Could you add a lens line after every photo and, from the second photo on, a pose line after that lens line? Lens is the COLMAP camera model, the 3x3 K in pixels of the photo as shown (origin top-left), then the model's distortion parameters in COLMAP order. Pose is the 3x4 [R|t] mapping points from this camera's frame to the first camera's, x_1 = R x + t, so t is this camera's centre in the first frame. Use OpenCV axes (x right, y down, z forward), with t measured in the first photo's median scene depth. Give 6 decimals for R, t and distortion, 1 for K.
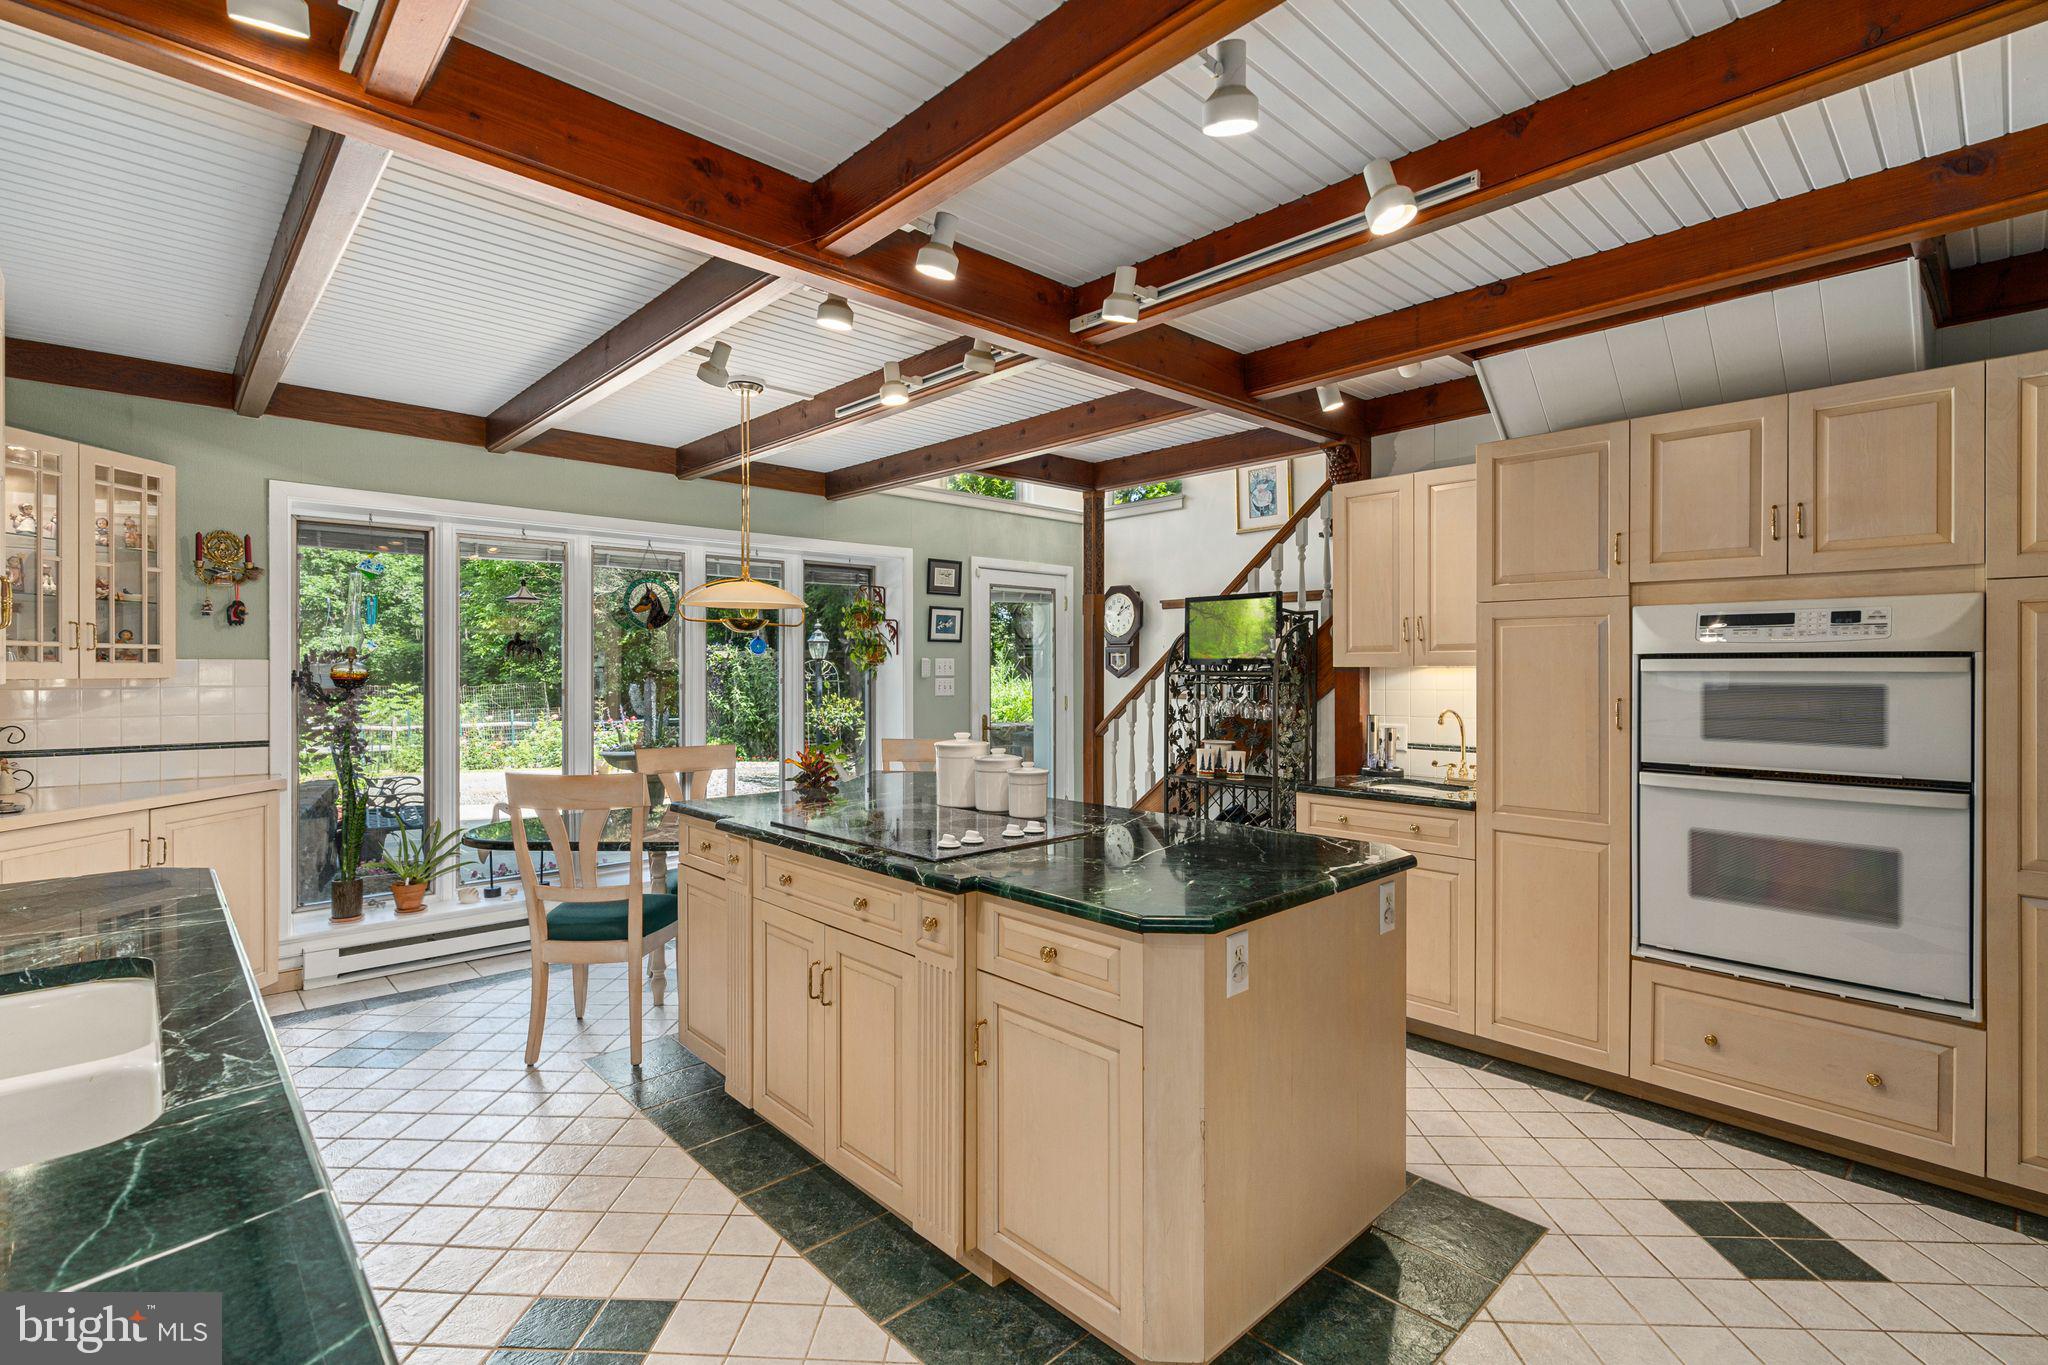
lens RADIAL K [[933.0, 0, 1002.7], [0, 933.0, 668.0], [0, 0, 1]] dist [-0.009060, 0.000374]
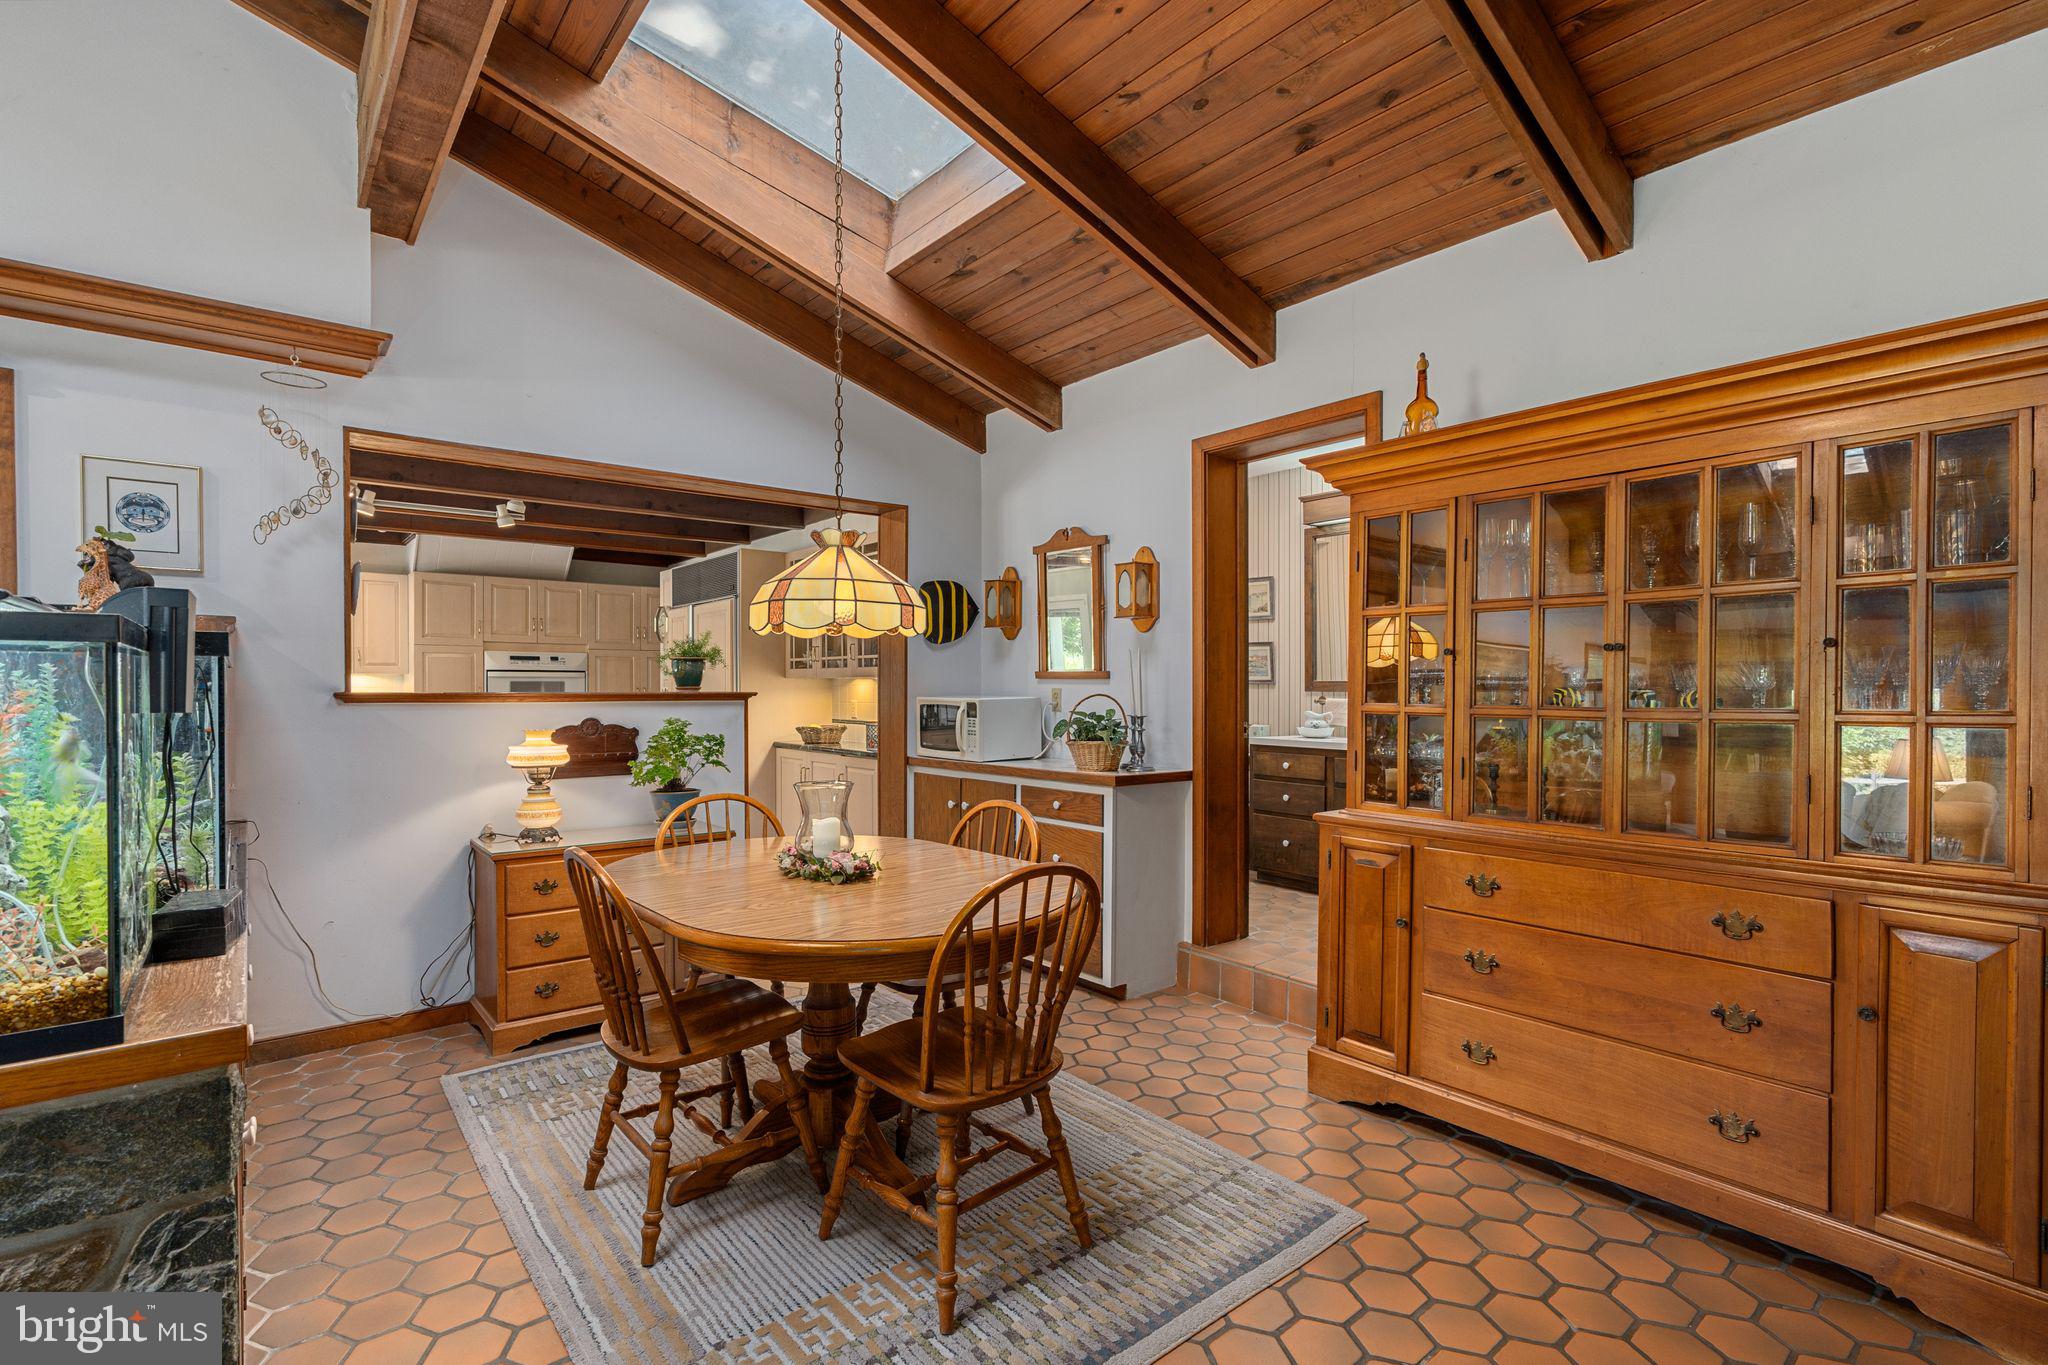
lens RADIAL K [[933.0, 0, 1025.0], [0, 933.0, 688.8], [0, 0, 1]] dist [-0.009060, 0.000374]
pose [[0.050325, -0.002338, 0.998730, -1.826147], [-0.000783, 0.999997, 0.002380, 0.031246], [-0.998733, -0.000902, 0.050323, -0.610354]]
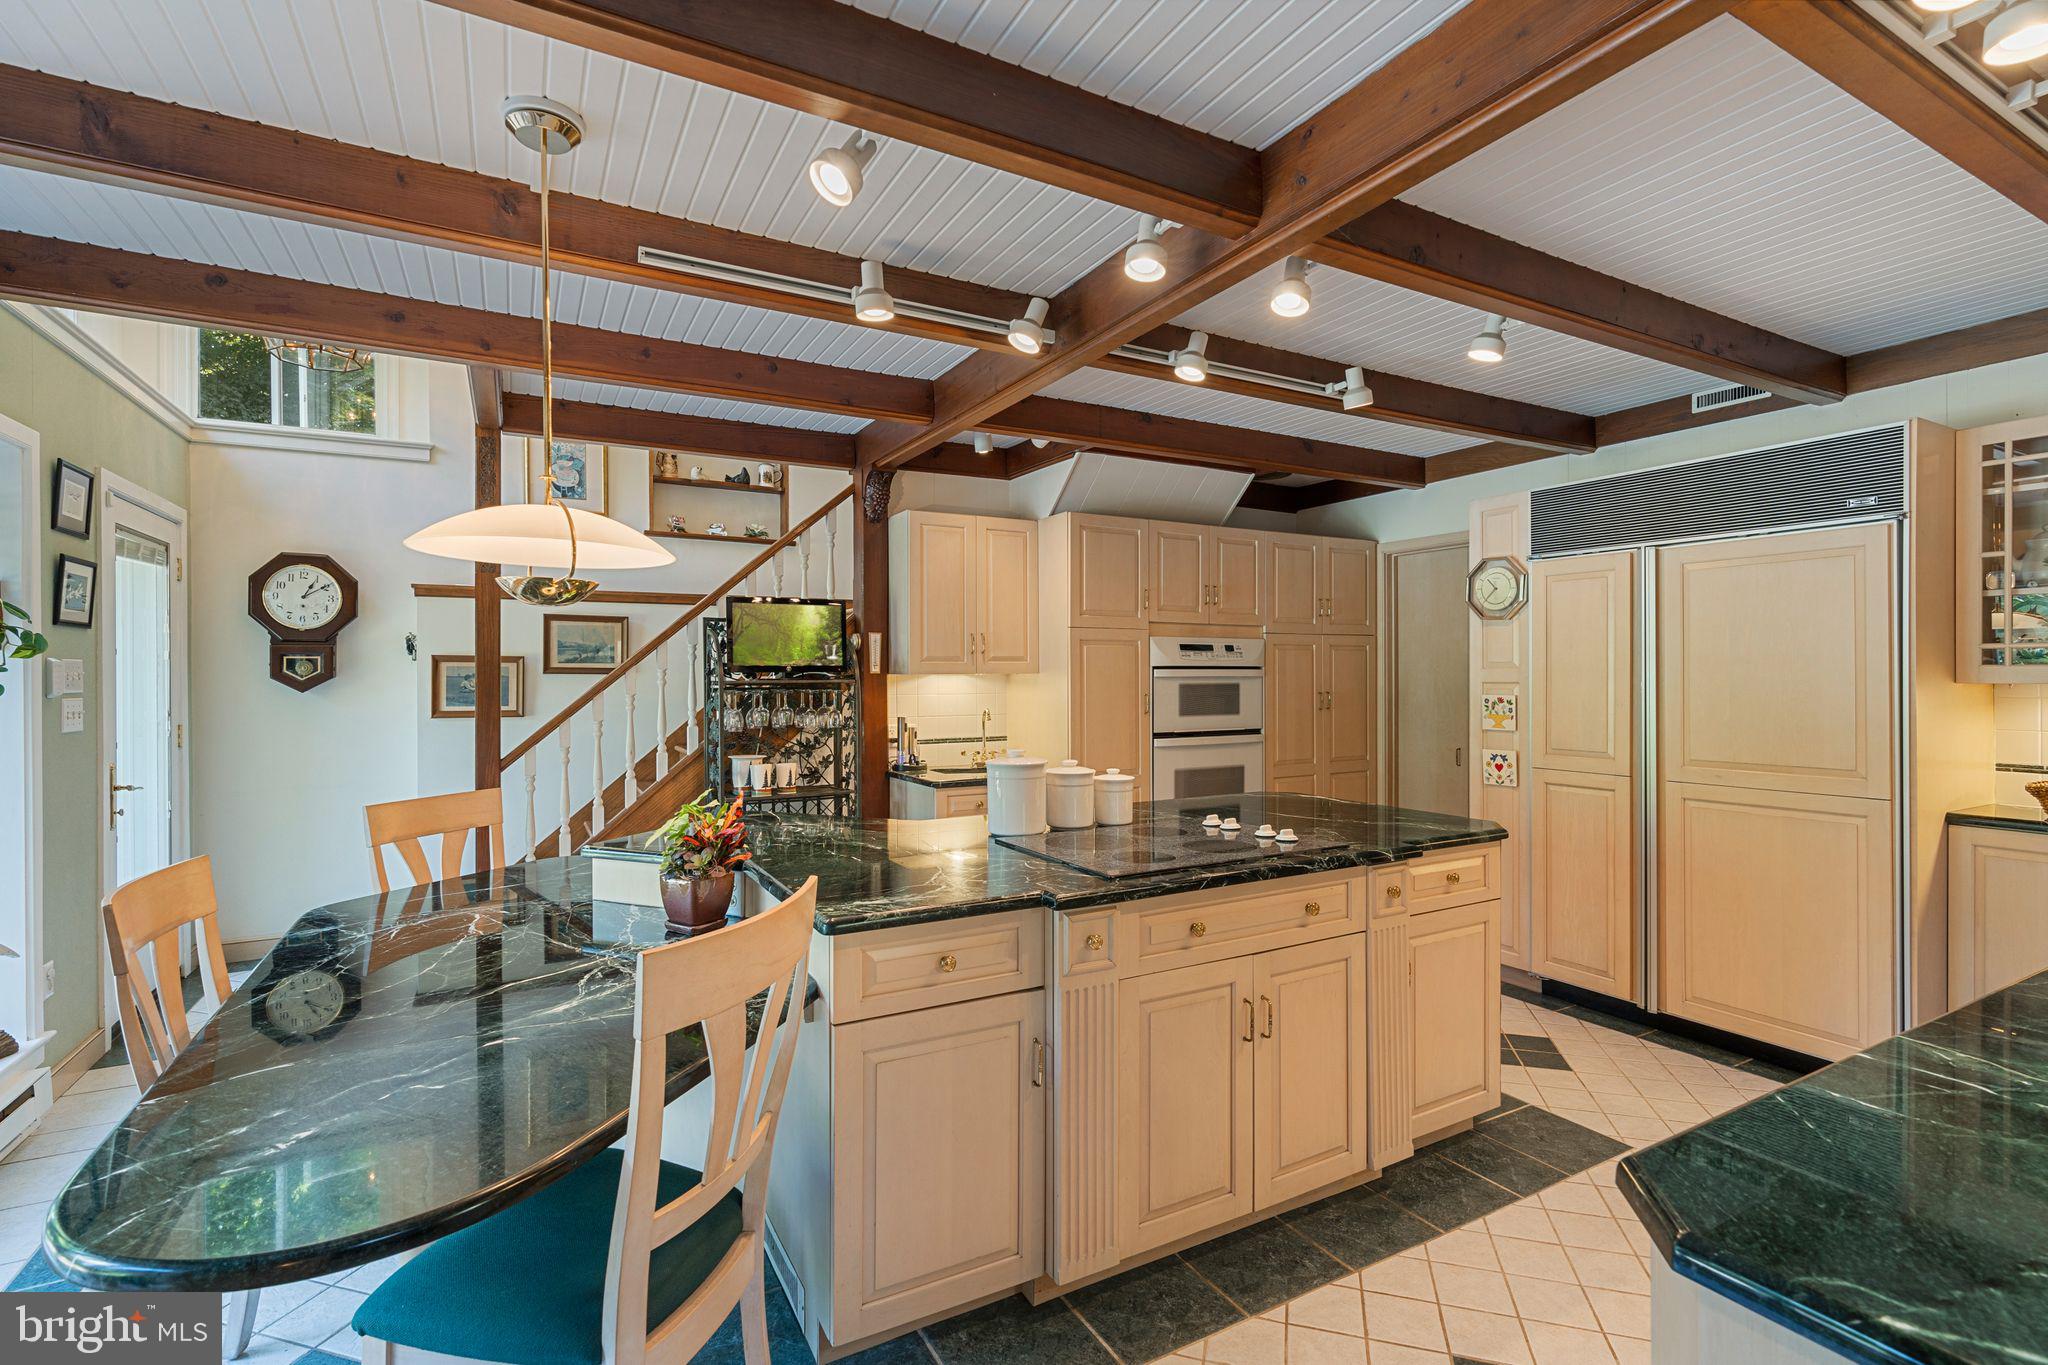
lens RADIAL K [[933.0, 0, 1011.9], [0, 933.0, 684.5], [0, 0, 1]] dist [-0.009060, 0.000374]
pose [[0.247088, -0.009288, 0.968949, -0.969789], [0.002669, 0.999957, 0.008904, 0.001682], [-0.968989, 0.000386, 0.247102, 0.860512]]
